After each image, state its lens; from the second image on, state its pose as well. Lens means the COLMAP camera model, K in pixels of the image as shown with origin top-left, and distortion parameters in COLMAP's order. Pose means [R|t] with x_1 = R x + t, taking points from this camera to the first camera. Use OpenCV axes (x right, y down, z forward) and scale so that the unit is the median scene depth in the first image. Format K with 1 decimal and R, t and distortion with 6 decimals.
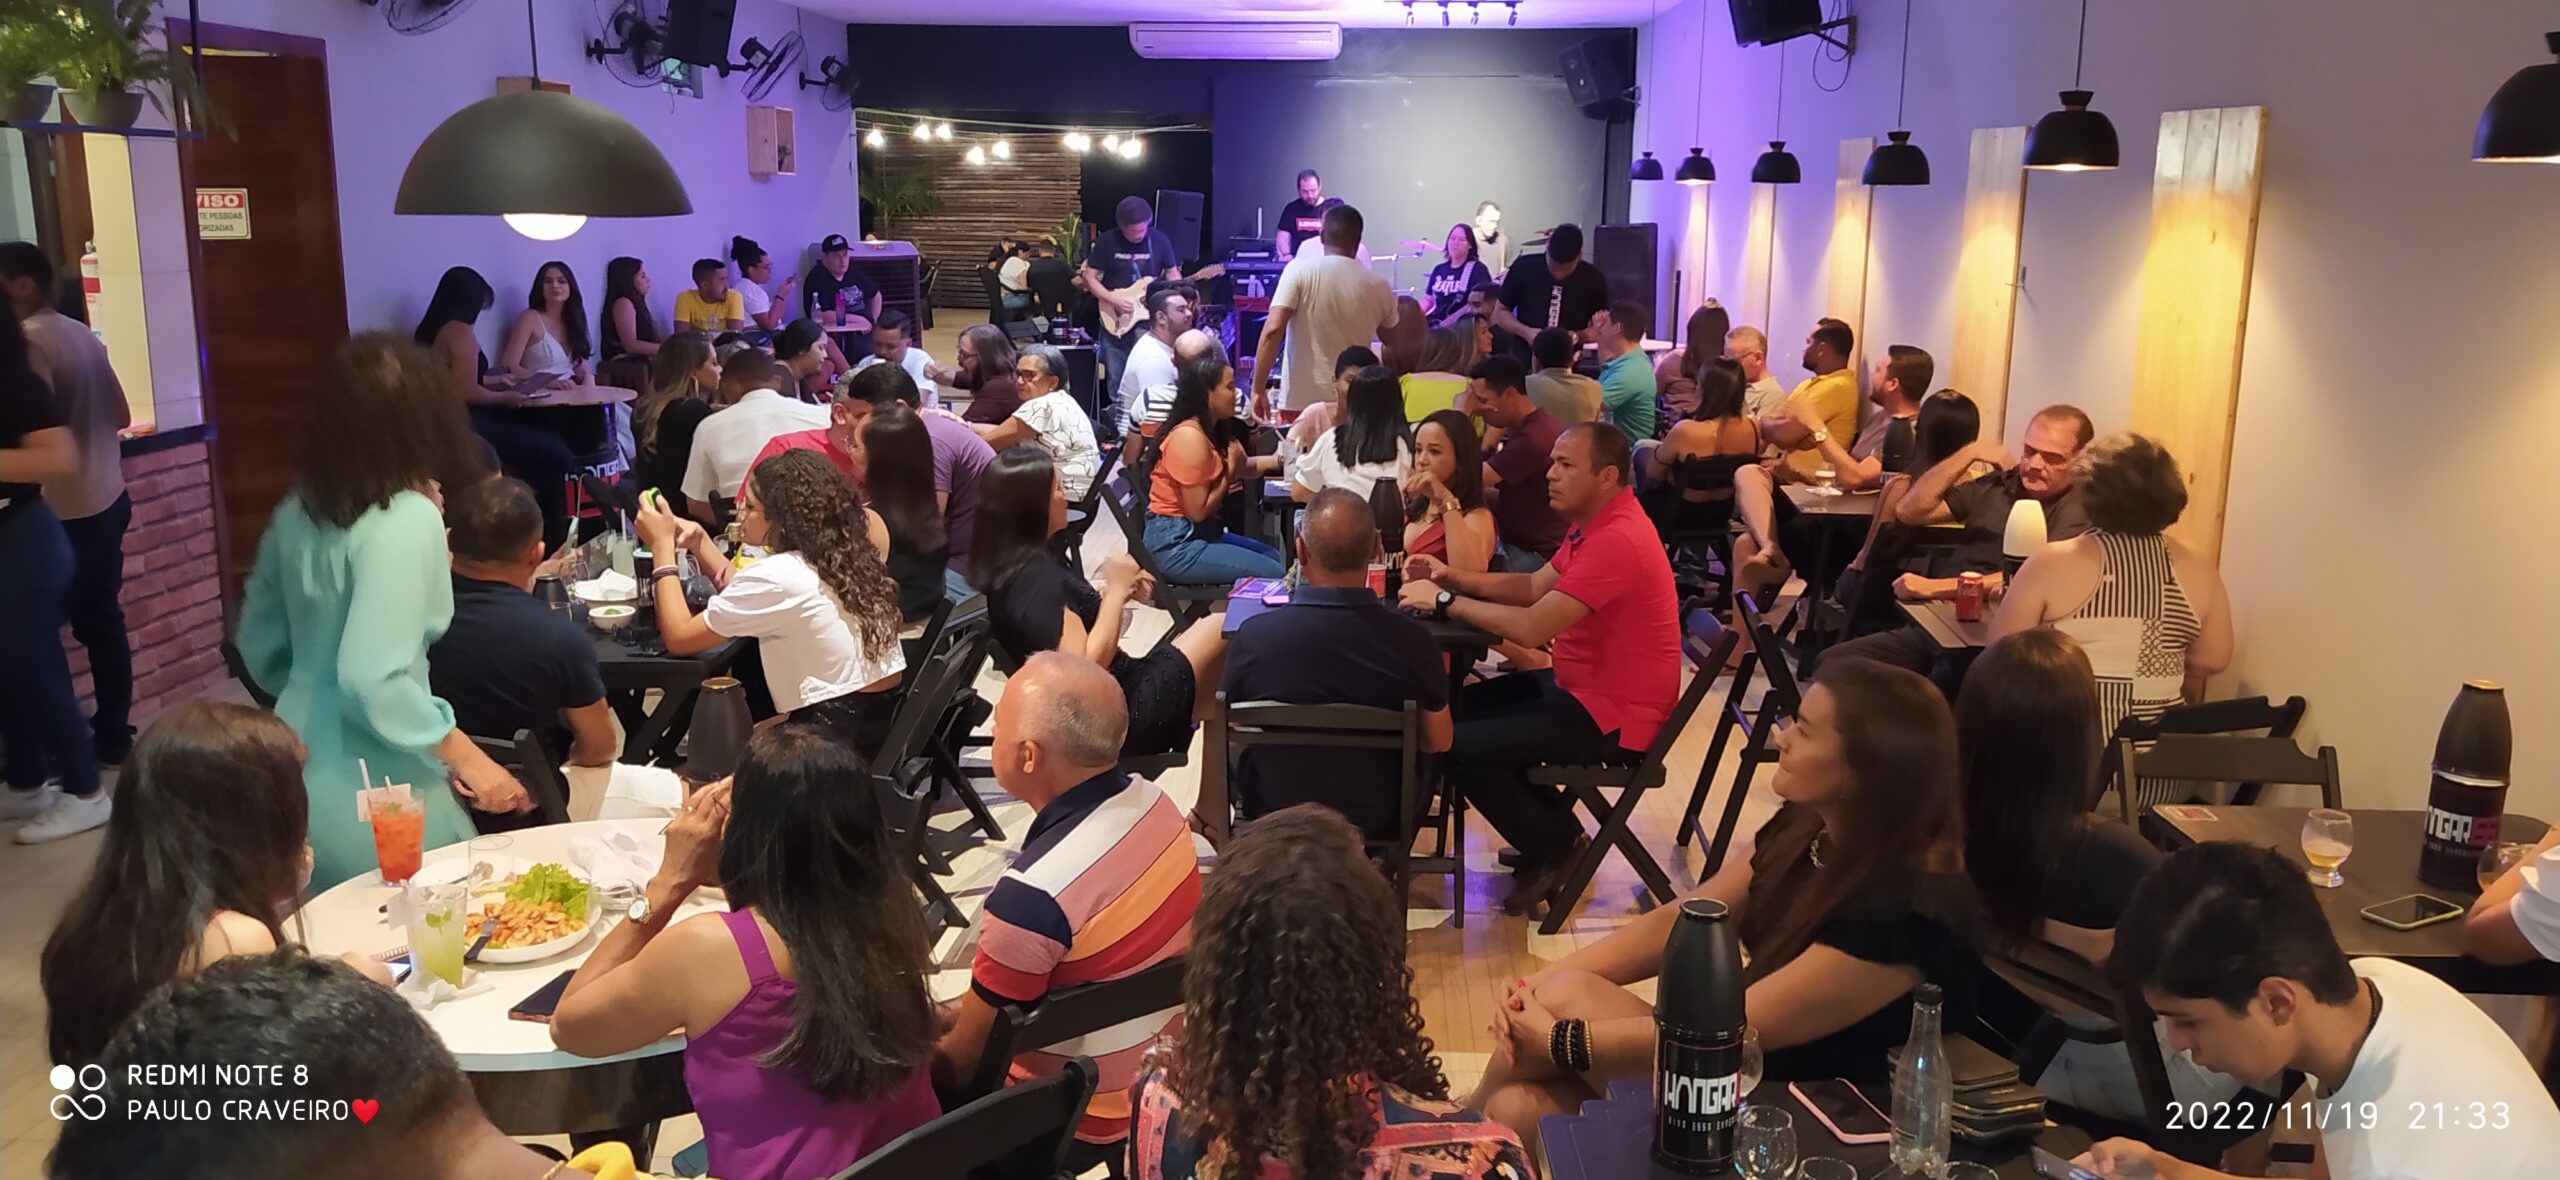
lens RADIAL K [[1884.7, 0, 1280.0], [0, 1884.7, 590.0], [0, 0, 1]] dist [-0.004404, -0.007163]
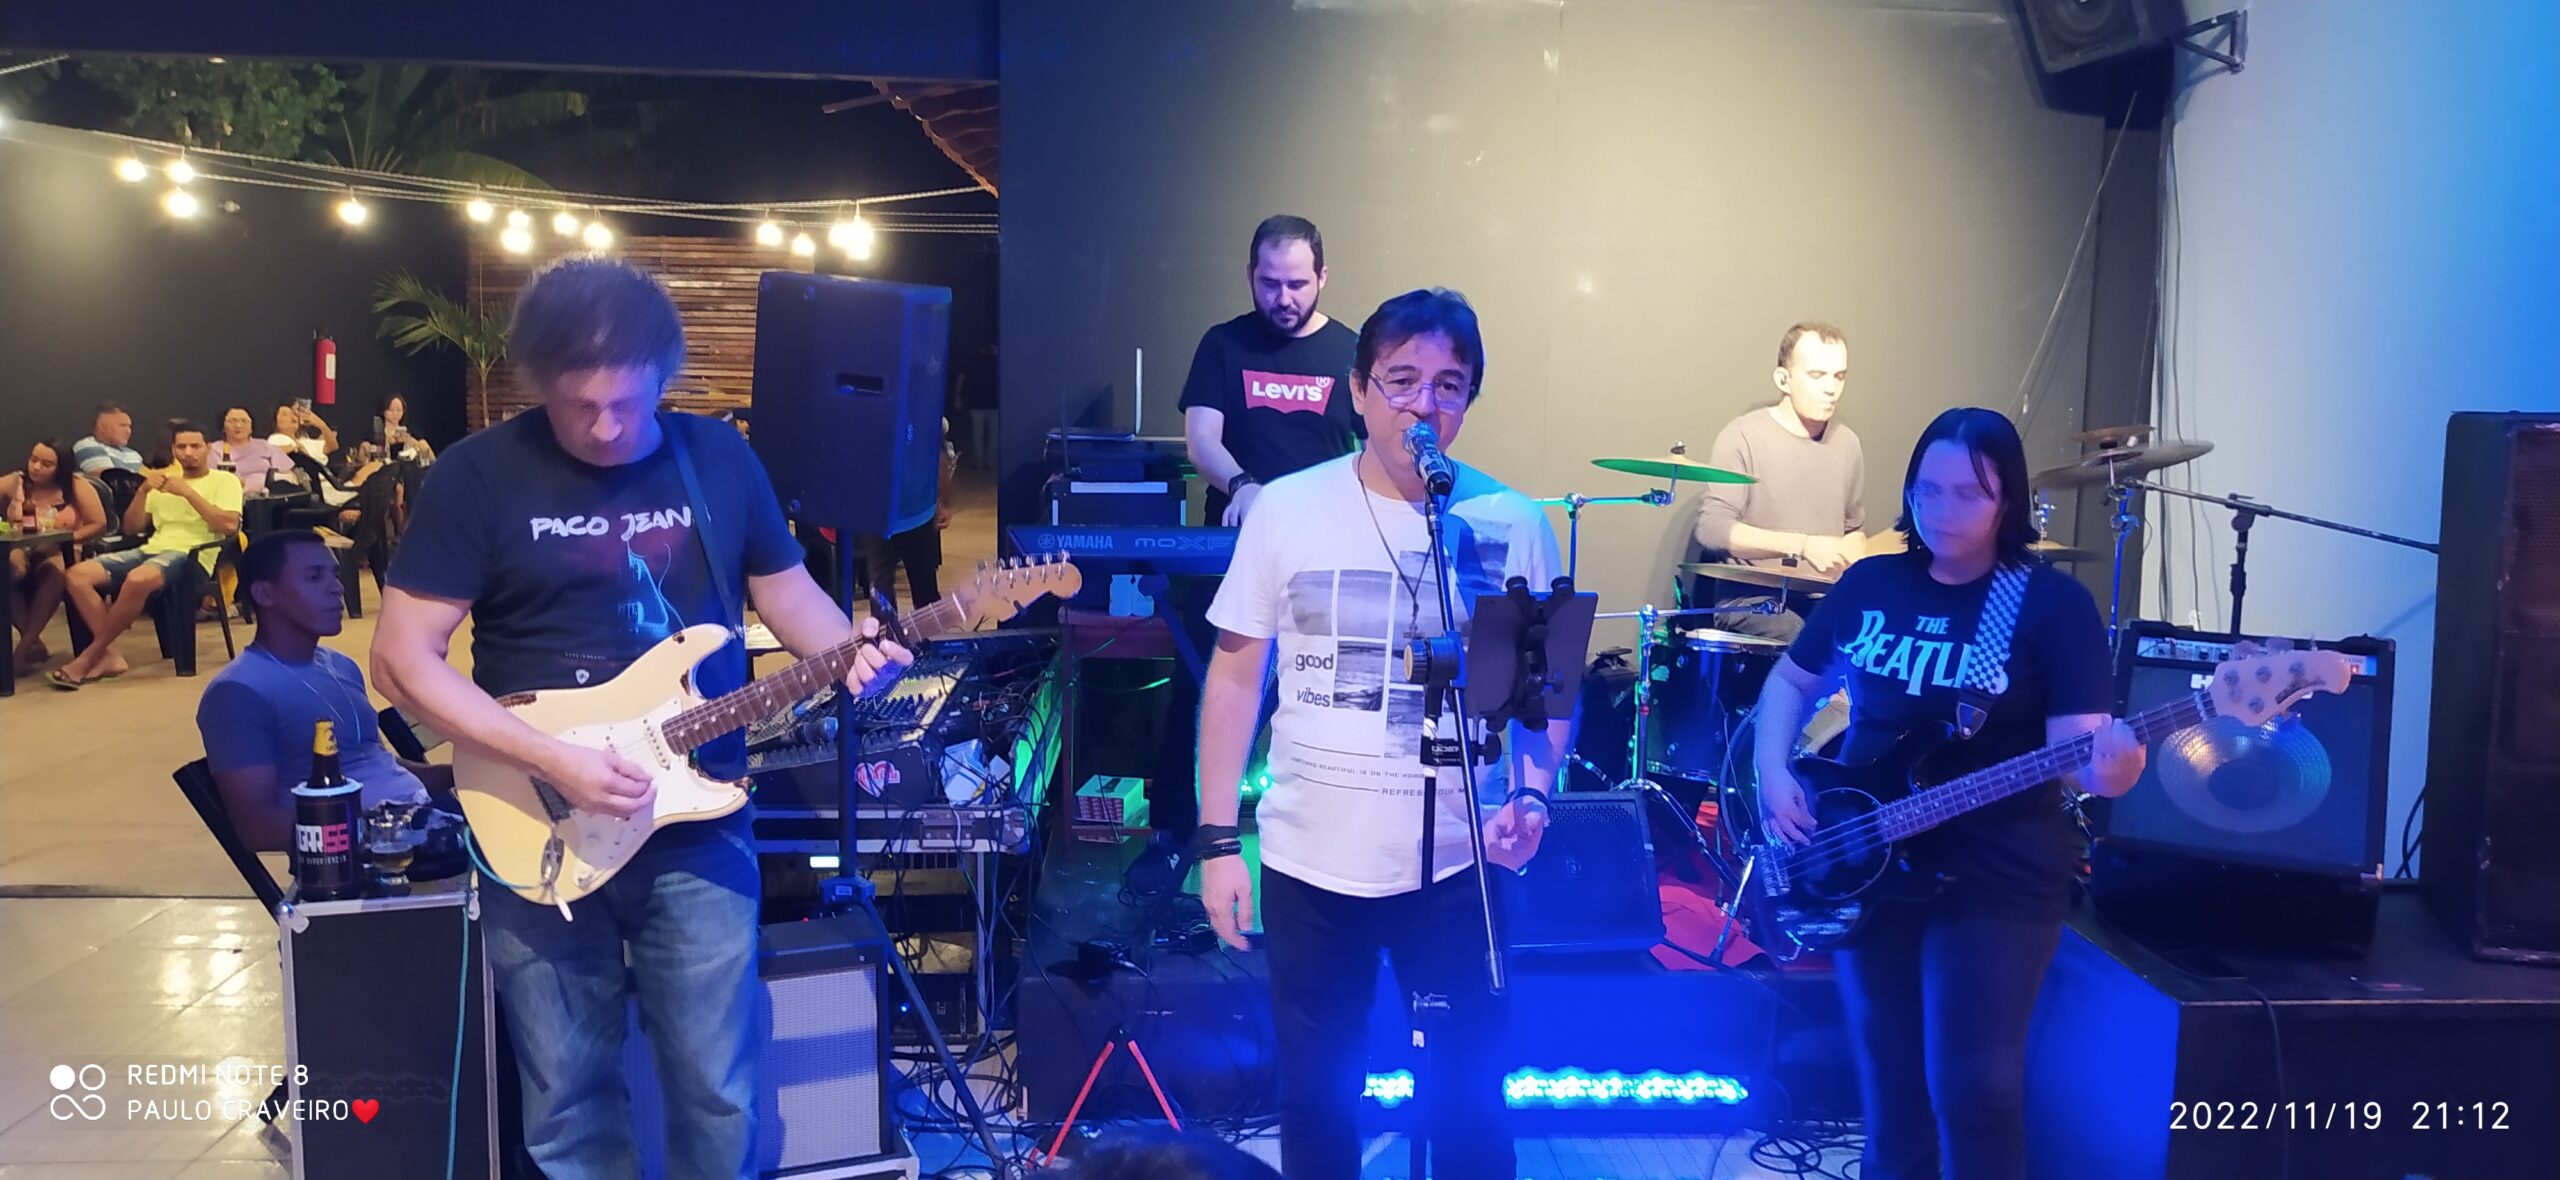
lens RADIAL K [[1884.7, 0, 1280.0], [0, 1884.7, 590.0], [0, 0, 1]] dist [-0.004404, -0.007163]
pose [[0.993758, 0.004734, 0.111454, -0.025157], [0.002924, 0.997651, -0.068446, -0.153842], [-0.111516, 0.068345, 0.991410, 0.759175]]
